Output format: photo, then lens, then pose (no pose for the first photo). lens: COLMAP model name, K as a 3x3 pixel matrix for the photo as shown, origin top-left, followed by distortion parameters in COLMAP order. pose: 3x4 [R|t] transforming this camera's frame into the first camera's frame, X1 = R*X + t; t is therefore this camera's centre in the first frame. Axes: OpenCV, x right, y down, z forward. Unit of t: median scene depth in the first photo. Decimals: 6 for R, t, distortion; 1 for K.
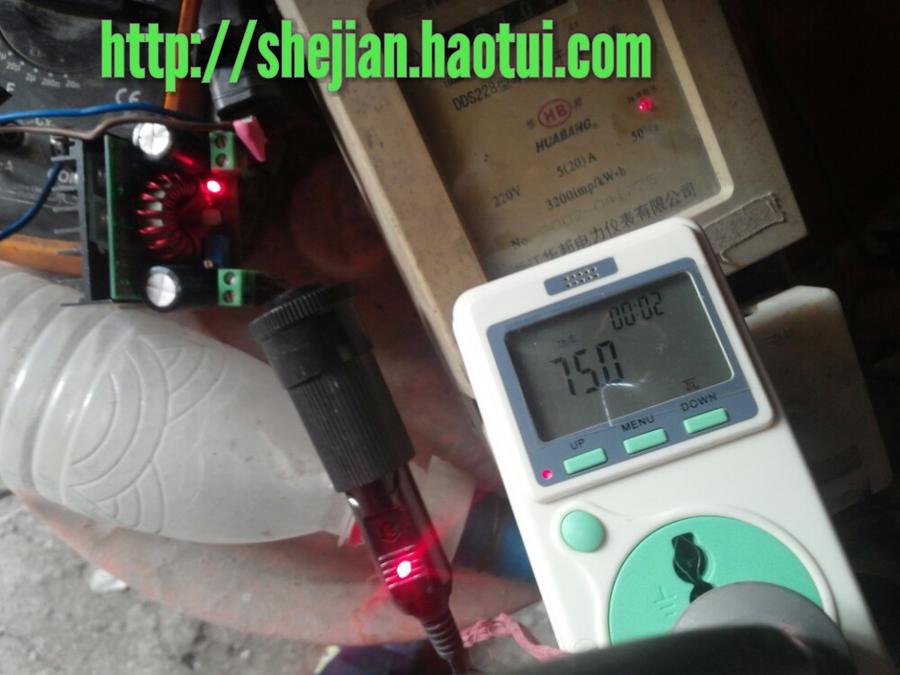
lens RADIAL K [[809.1, 0, 447.4], [0, 809.1, 319.5], [0, 0, 1]] dist [0.154023, -0.448890]
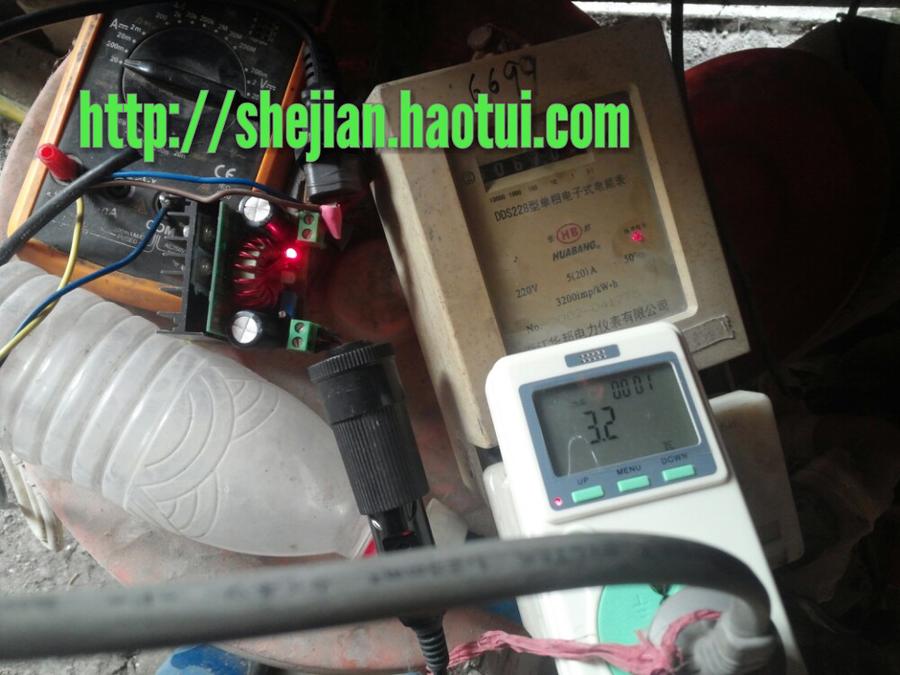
lens RADIAL K [[809.1, 0, 447.4], [0, 809.1, 319.5], [0, 0, 1]] dist [0.154023, -0.448890]
pose [[0.987378, 0.125937, 0.096044, -0.166170], [-0.113054, 0.985116, -0.129478, 0.070922], [-0.110921, 0.116986, 0.986920, -0.234661]]
